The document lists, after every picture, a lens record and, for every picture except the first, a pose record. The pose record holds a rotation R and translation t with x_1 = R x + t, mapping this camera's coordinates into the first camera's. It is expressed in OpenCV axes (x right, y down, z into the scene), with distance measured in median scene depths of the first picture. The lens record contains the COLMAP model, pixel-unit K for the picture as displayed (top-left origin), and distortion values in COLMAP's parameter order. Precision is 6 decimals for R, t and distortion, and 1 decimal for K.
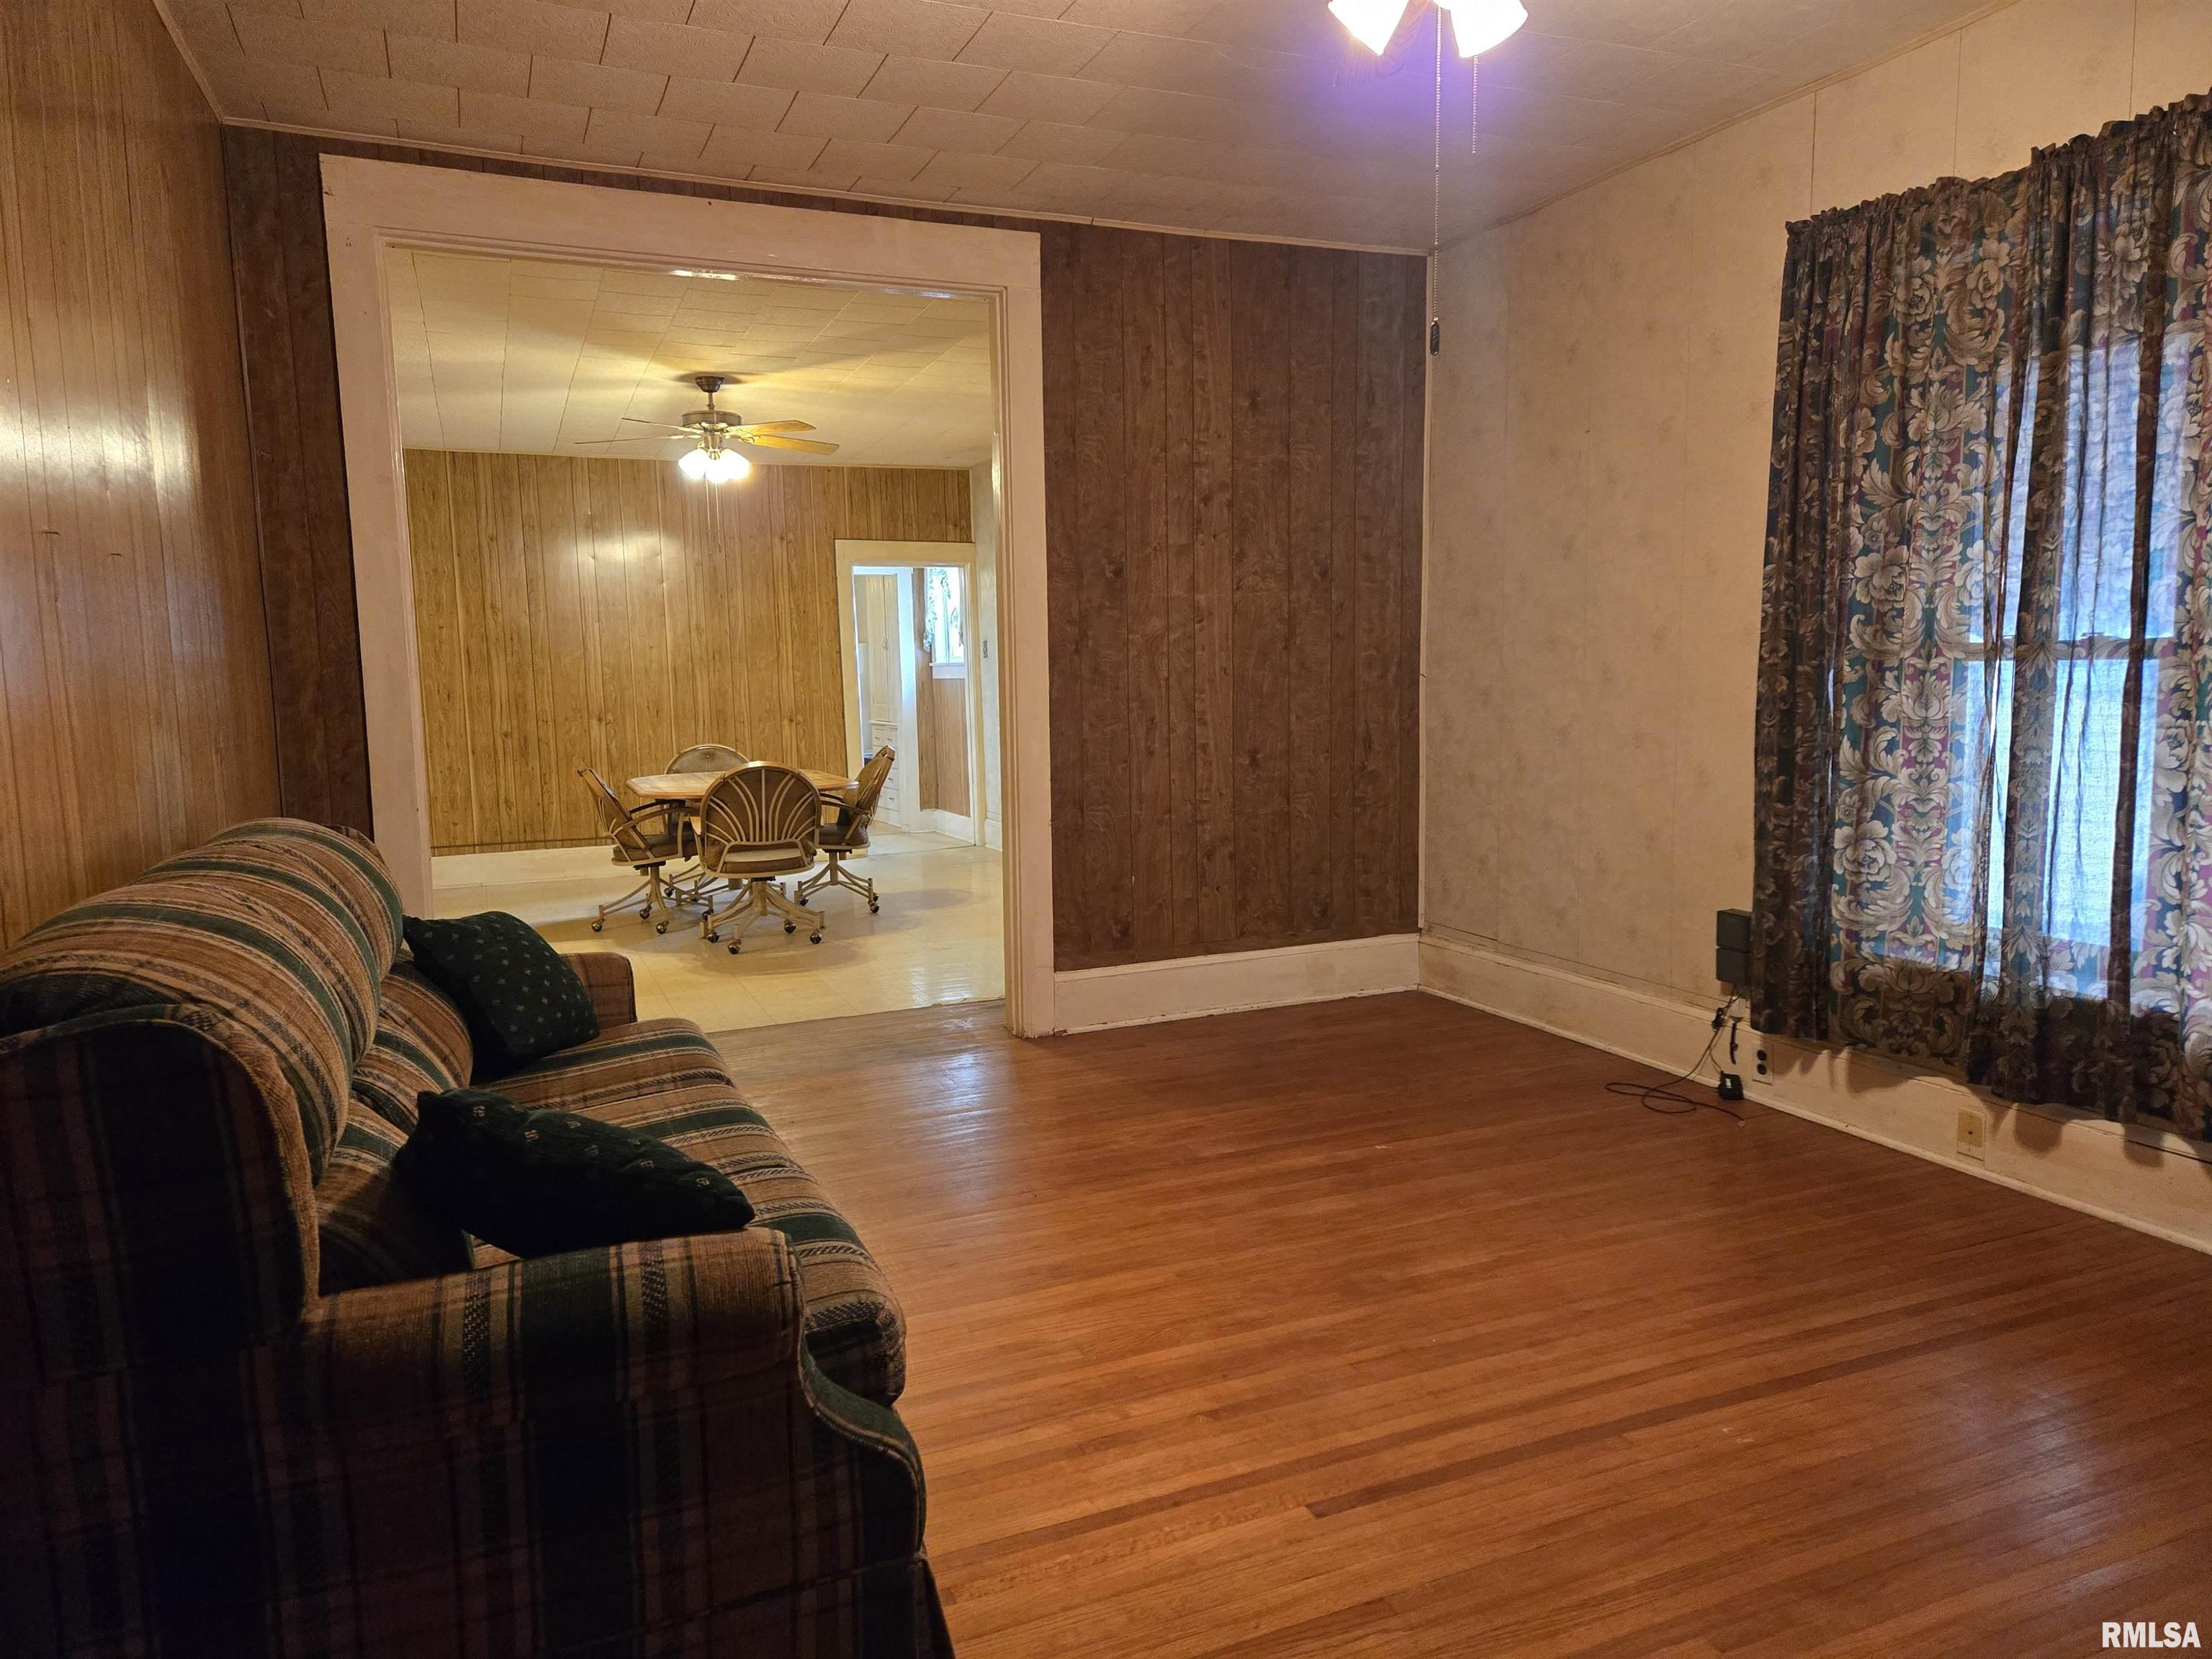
lens RADIAL K [[1482.7, 0, 1102.6], [0, 1482.7, 832.5], [0, 0, 1]] dist [0.060153, -0.021916]
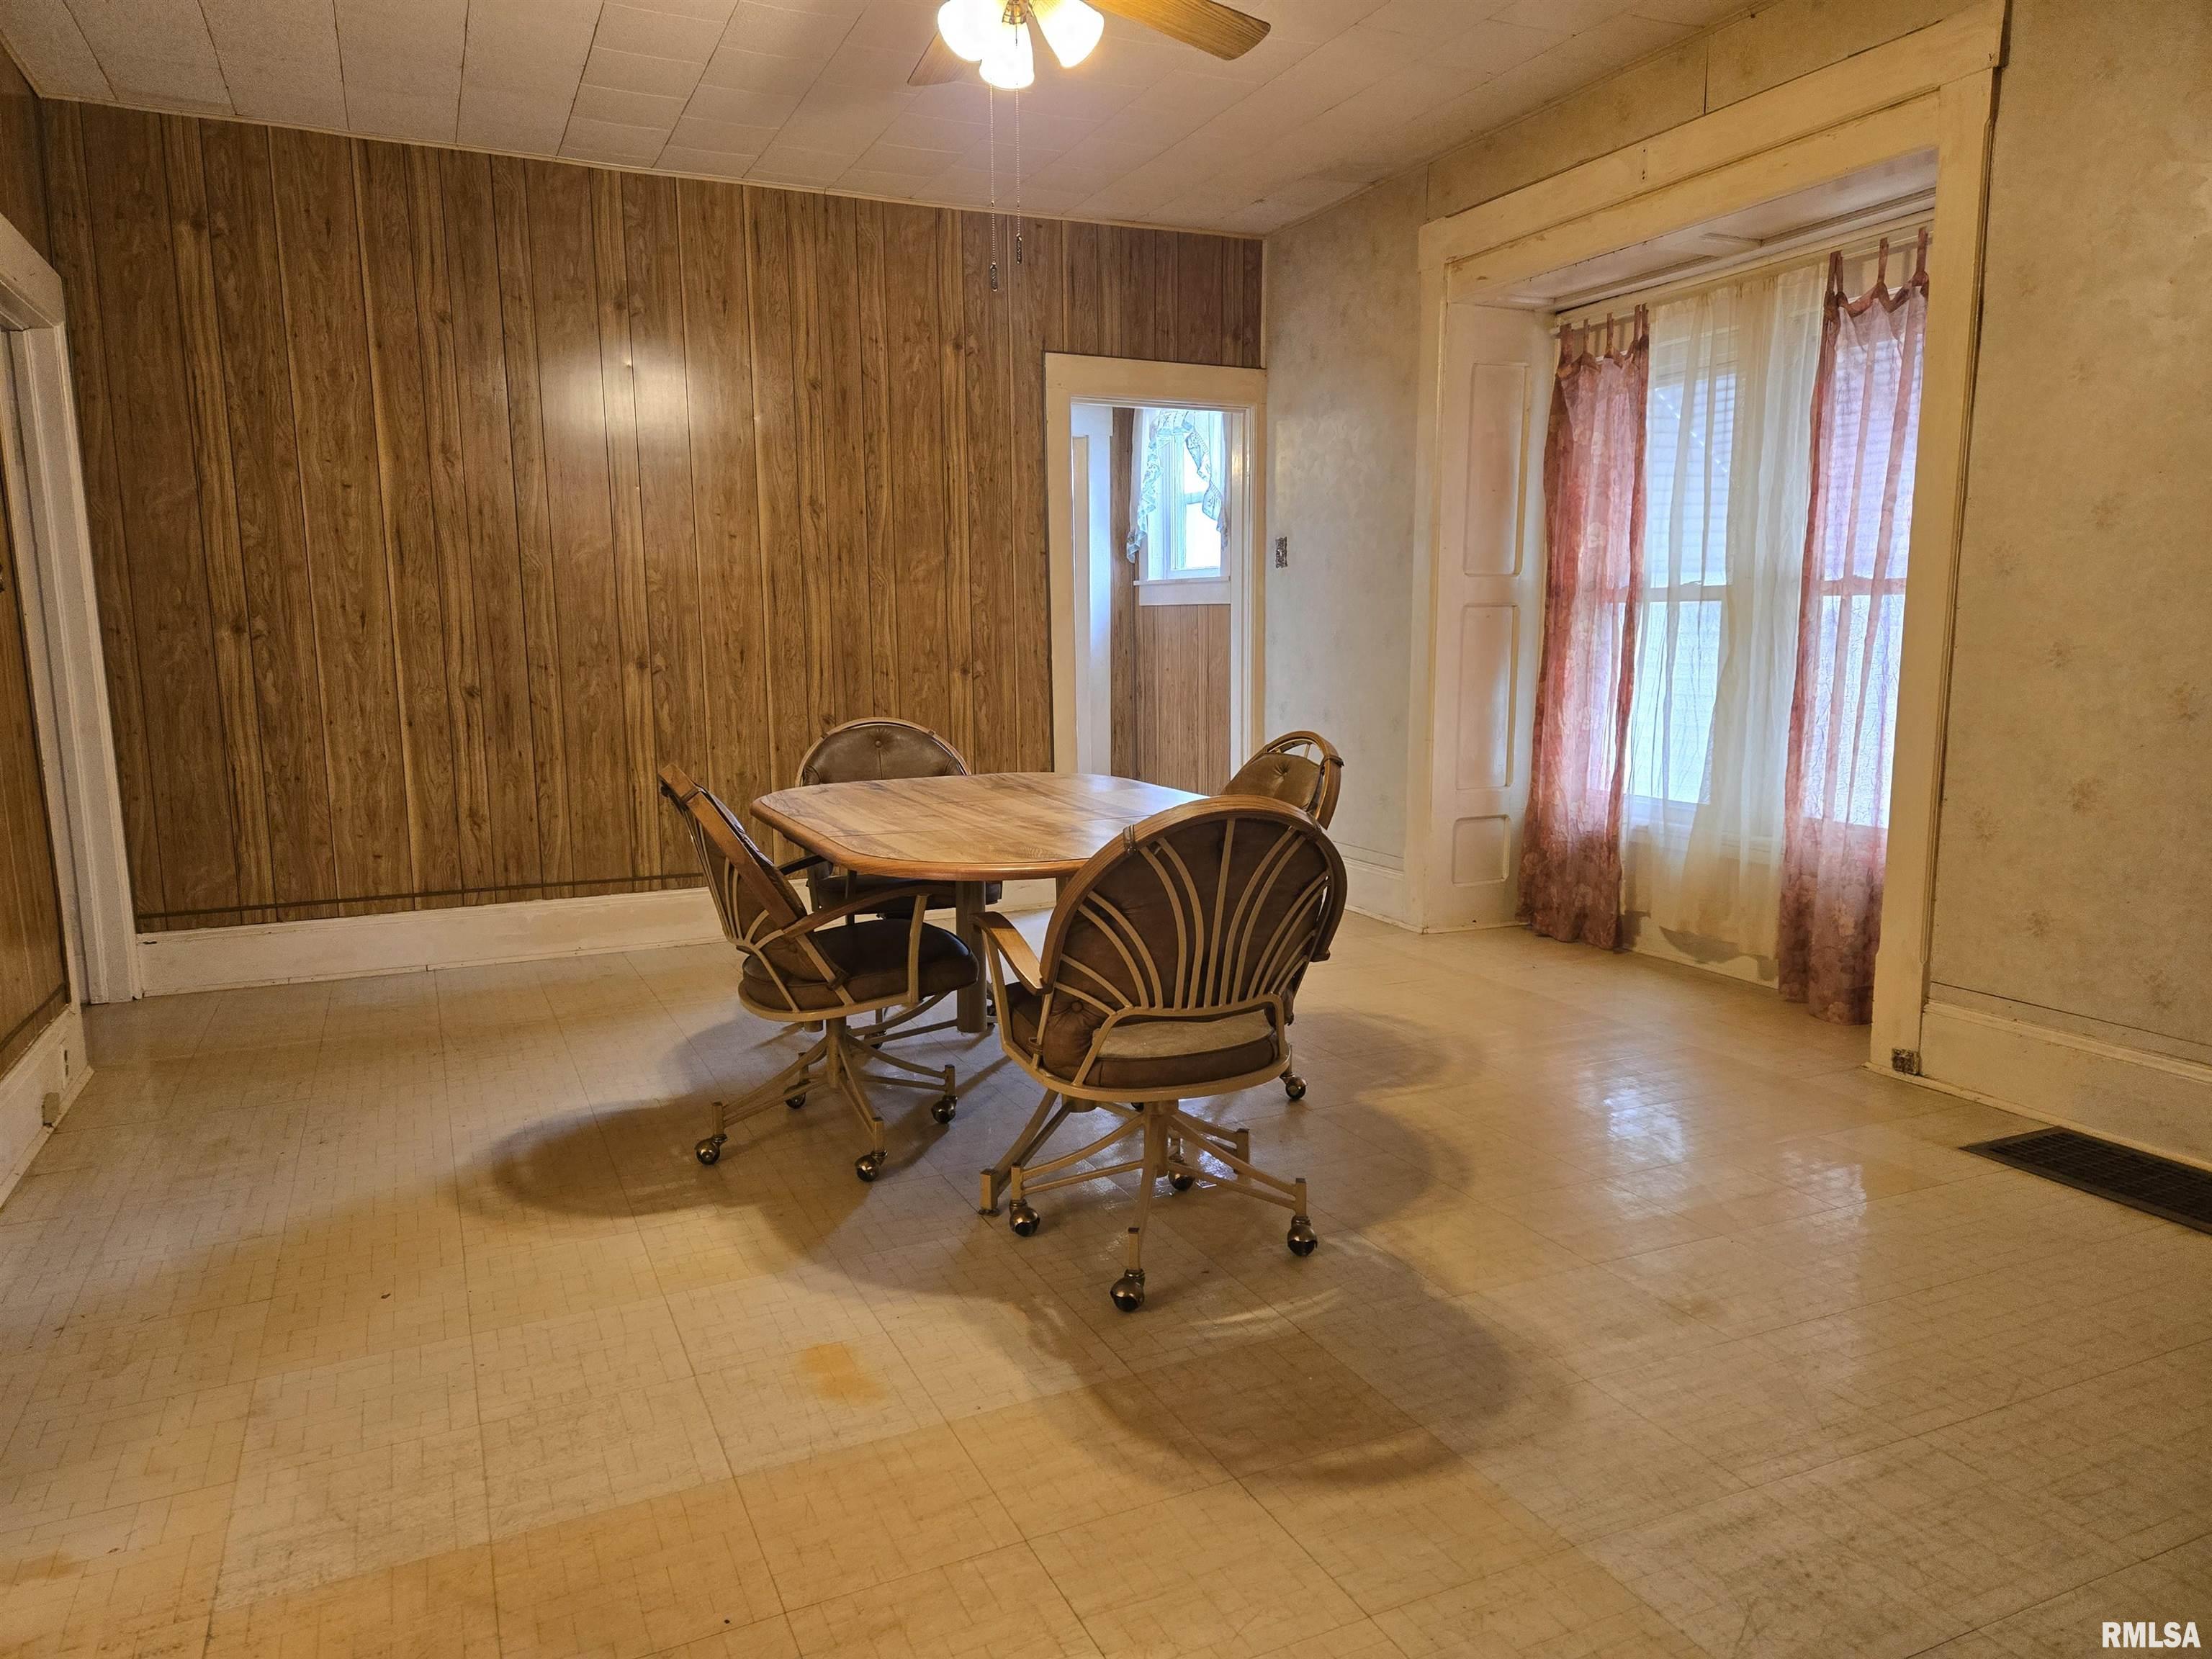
lens RADIAL K [[1482.7, 0, 1067.7], [0, 1482.7, 839.3], [0, 0, 1]] dist [0.060153, -0.021916]
pose [[0.999706, 0.011165, 0.021510, -0.200007], [-0.012016, 0.999134, 0.039847, -0.037081], [-0.021047, -0.040094, 0.998974, 0.466625]]
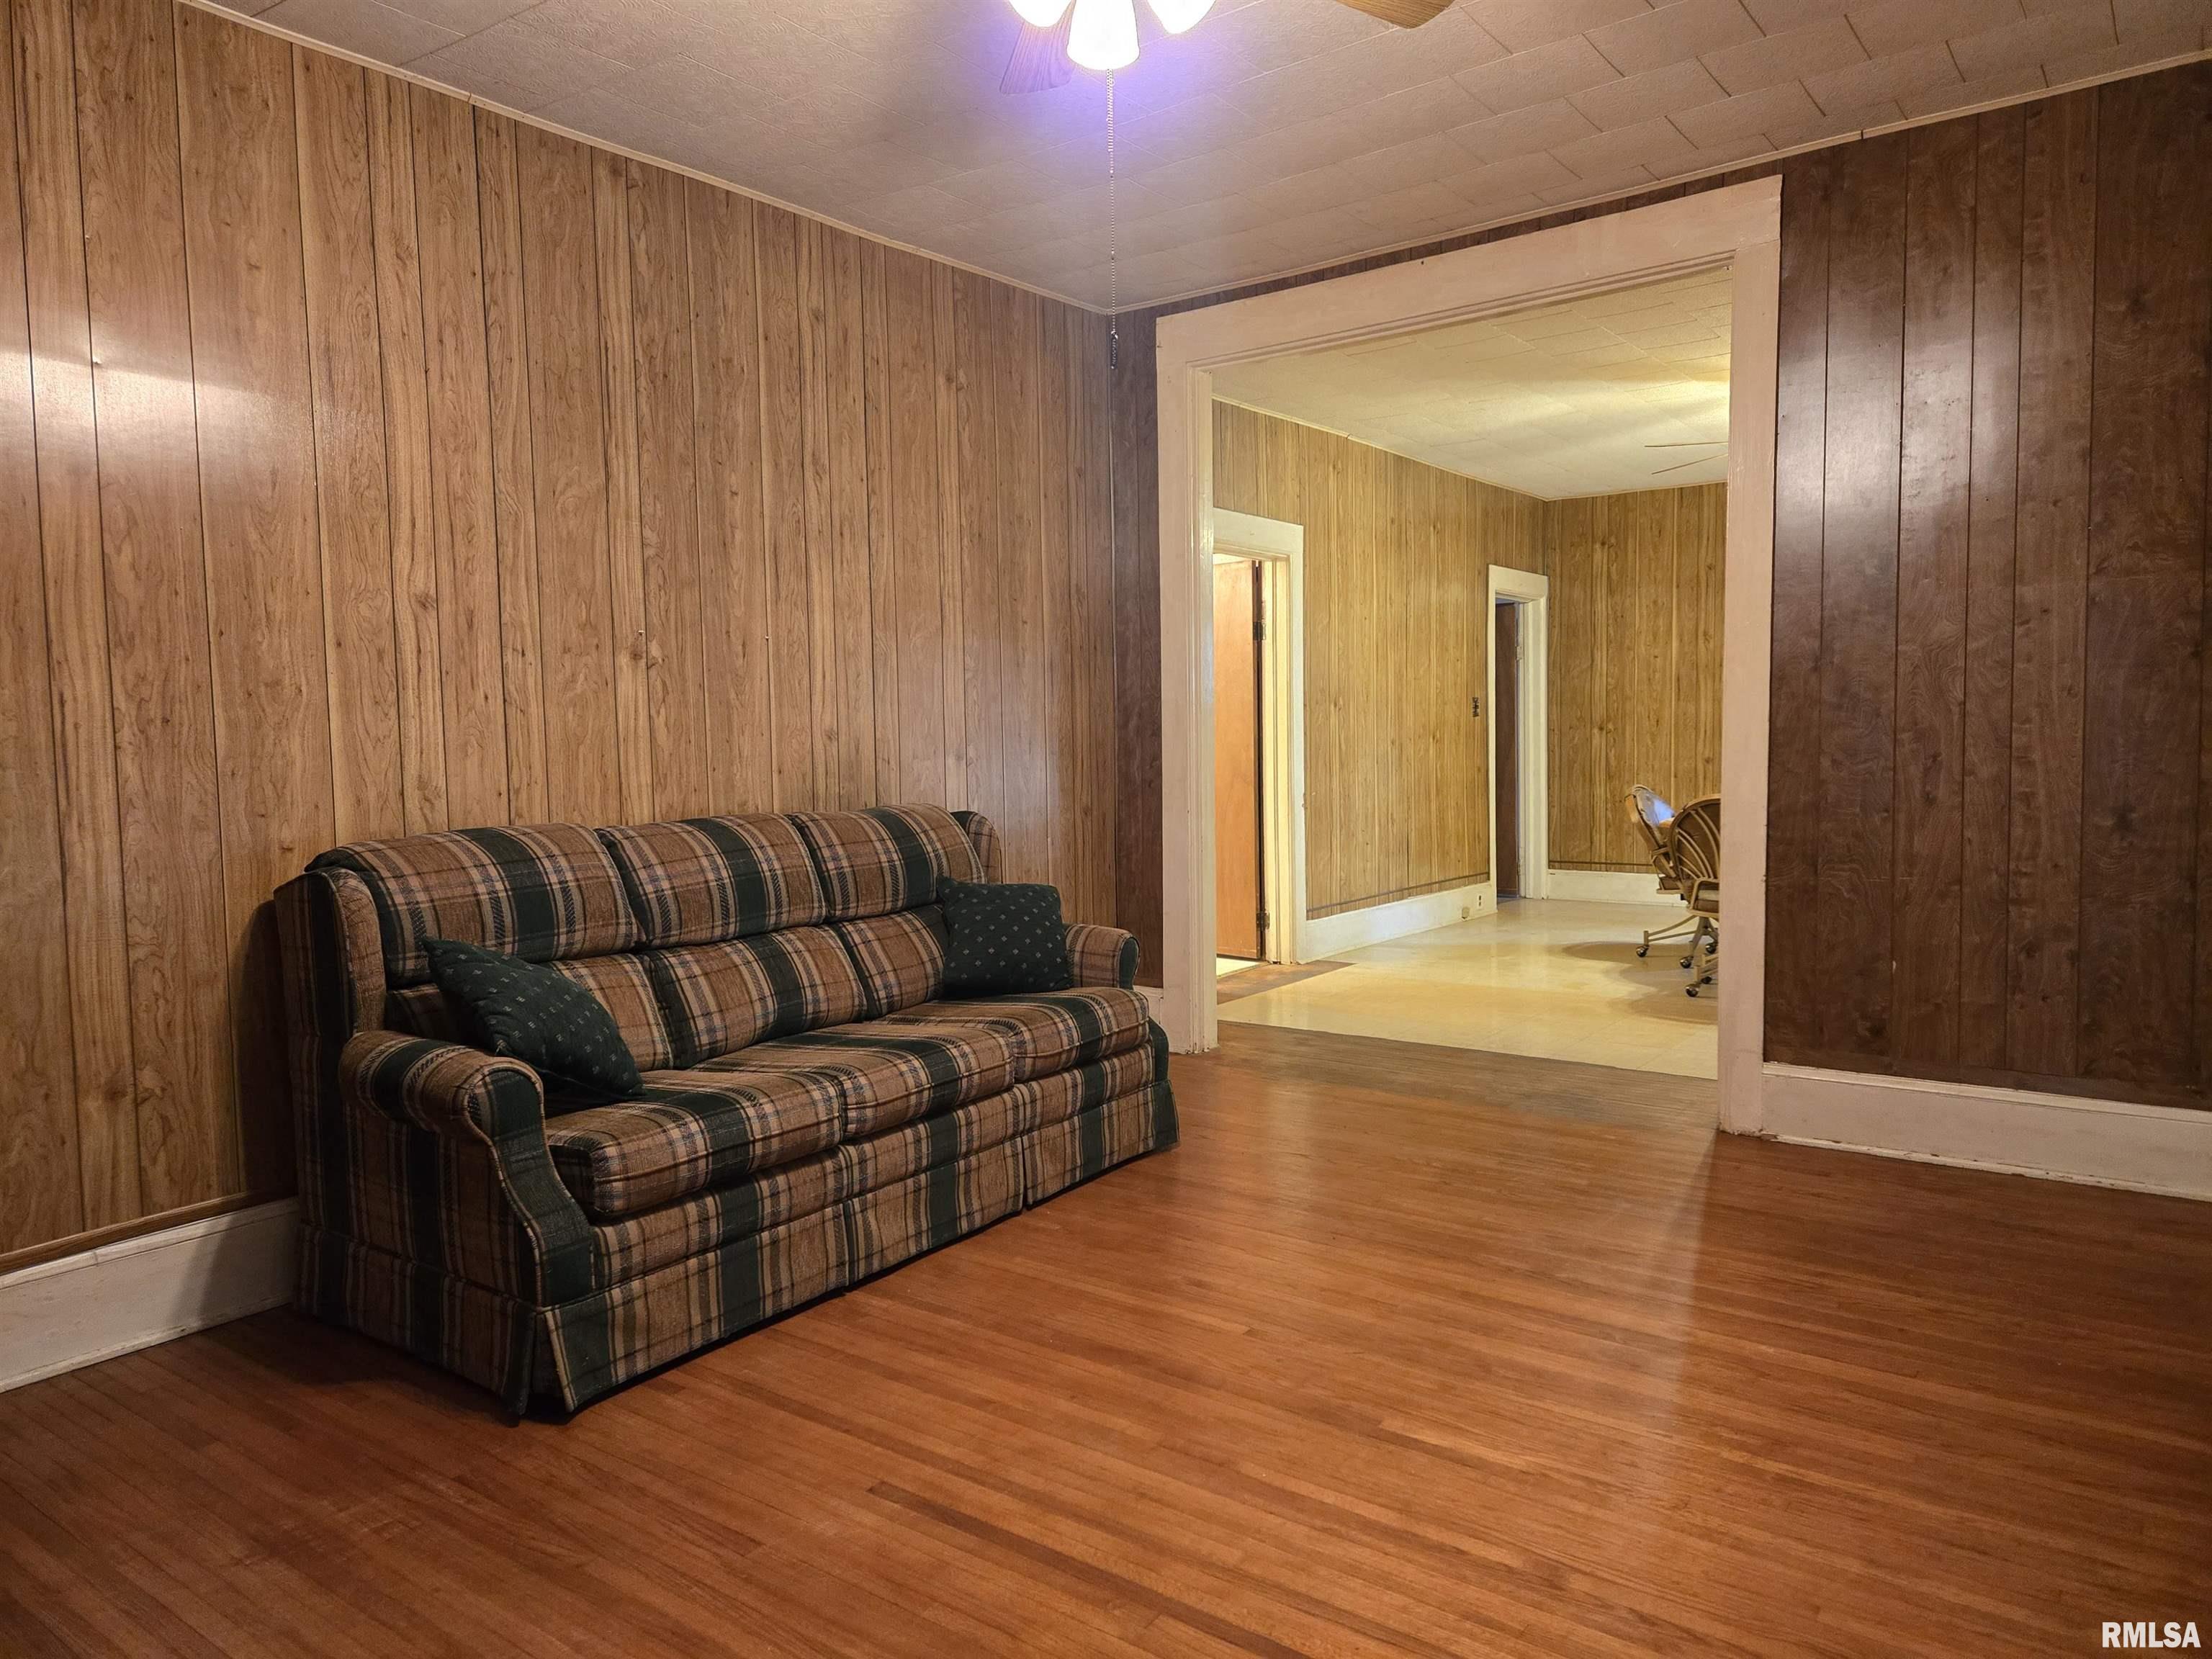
lens RADIAL K [[1482.7, 0, 1076.0], [0, 1482.7, 807.6], [0, 0, 1]] dist [0.060153, -0.021916]
pose [[0.490822, 0.057496, -0.869361, 0.276789], [-0.085868, 0.996155, 0.017403, -0.015096], [0.867018, 0.066108, 0.493871, 0.140352]]
